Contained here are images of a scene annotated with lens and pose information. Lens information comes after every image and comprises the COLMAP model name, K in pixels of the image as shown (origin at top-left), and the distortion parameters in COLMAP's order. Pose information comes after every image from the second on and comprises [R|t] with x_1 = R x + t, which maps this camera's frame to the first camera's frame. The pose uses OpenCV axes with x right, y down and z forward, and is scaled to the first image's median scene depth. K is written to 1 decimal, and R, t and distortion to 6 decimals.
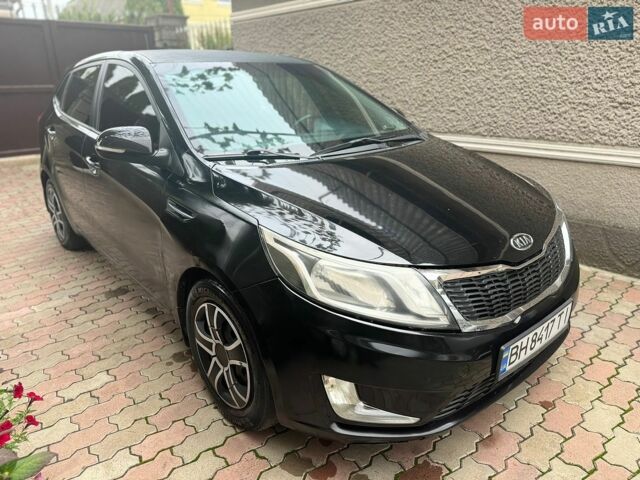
lens RADIAL K [[454.5, 0, 322.2], [0, 454.5, 240.4], [0, 0, 1]] dist [0.009547, -0.004210]
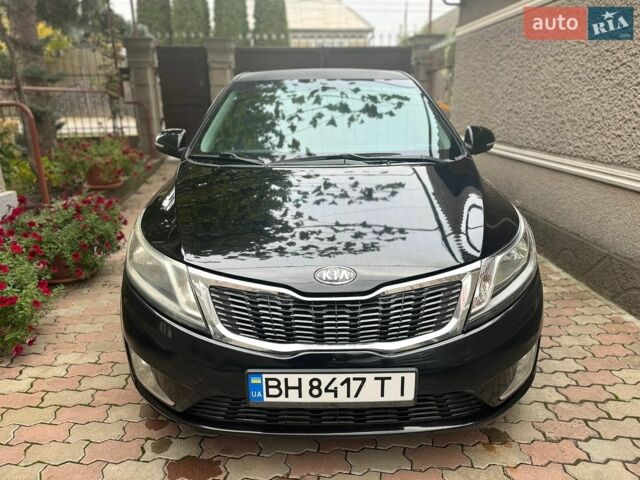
lens RADIAL K [[454.5, 0, 322.2], [0, 454.5, 240.4], [0, 0, 1]] dist [0.009547, -0.004210]
pose [[0.766250, 0.198607, -0.611078, 0.406785], [-0.218163, 0.974951, 0.043307, -0.041012], [0.604372, 0.100131, 0.790385, 0.122769]]
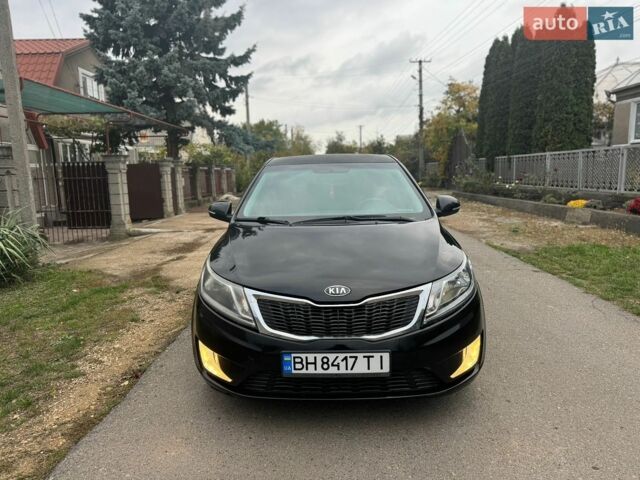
lens RADIAL K [[454.5, 0, 322.2], [0, 454.5, 240.4], [0, 0, 1]] dist [0.009547, -0.004210]
pose [[0.746544, 0.102572, -0.657382, 0.561656], [-0.212966, 0.972901, -0.090047, -0.005267], [0.630332, 0.207224, 0.748158, -0.043583]]
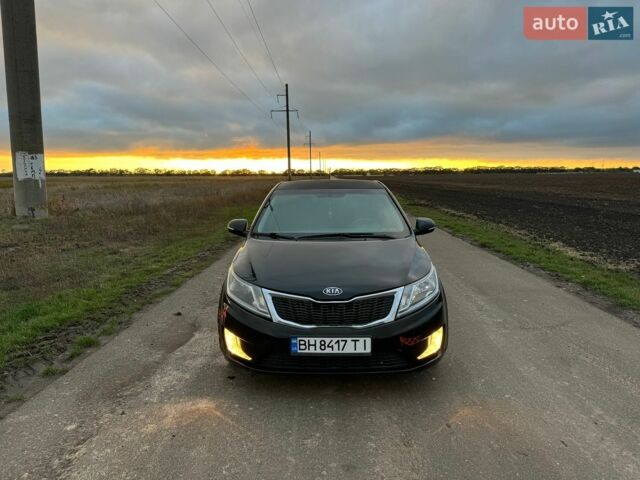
lens RADIAL K [[454.5, 0, 322.2], [0, 454.5, 240.4], [0, 0, 1]] dist [0.009547, -0.004210]
pose [[0.747423, 0.093525, -0.657733, 0.690161], [-0.226665, 0.966535, -0.120139, 0.015305], [0.624485, 0.238880, 0.743609, -0.192168]]
